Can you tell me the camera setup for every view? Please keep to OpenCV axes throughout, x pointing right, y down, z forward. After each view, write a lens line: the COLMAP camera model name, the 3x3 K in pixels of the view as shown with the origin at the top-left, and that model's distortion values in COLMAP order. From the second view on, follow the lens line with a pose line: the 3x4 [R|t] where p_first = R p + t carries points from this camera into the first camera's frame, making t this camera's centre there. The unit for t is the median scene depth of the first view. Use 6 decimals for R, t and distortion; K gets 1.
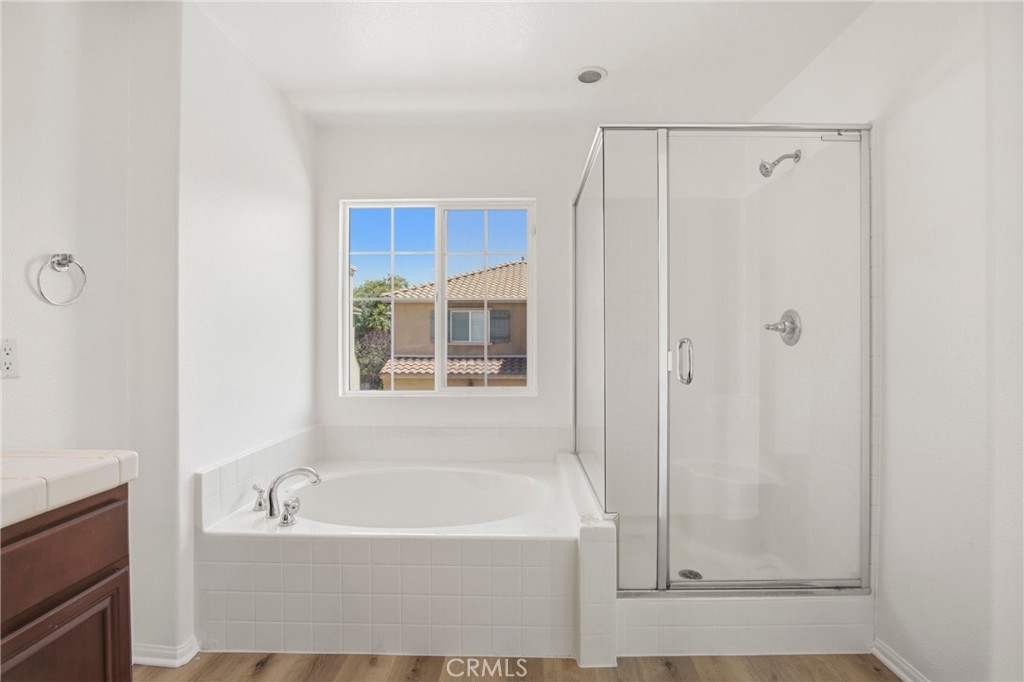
lens RADIAL K [[470.9, 0, 511.0], [0, 470.9, 338.2], [0, 0, 1]] dist [-0.040128, 0.009075]
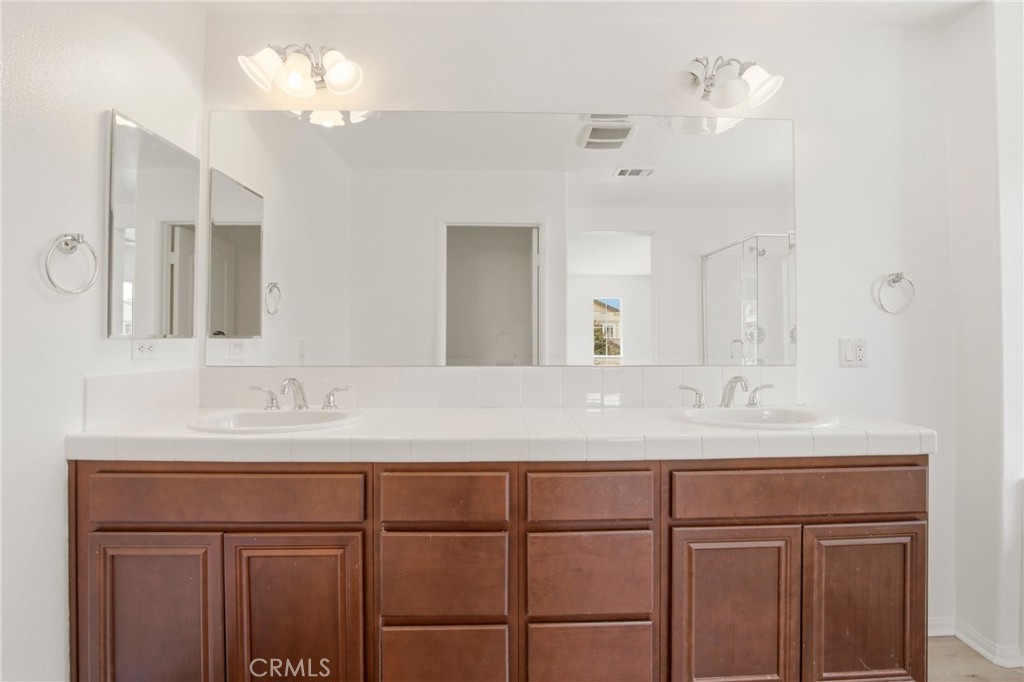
lens RADIAL K [[470.9, 0, 511.0], [0, 470.9, 338.2], [0, 0, 1]] dist [-0.040128, 0.009075]
pose [[0.045675, 0.001565, -0.998955, 0.363623], [0.001024, 0.999998, 0.001614, -0.006453], [0.998956, -0.001097, 0.045674, -0.198731]]
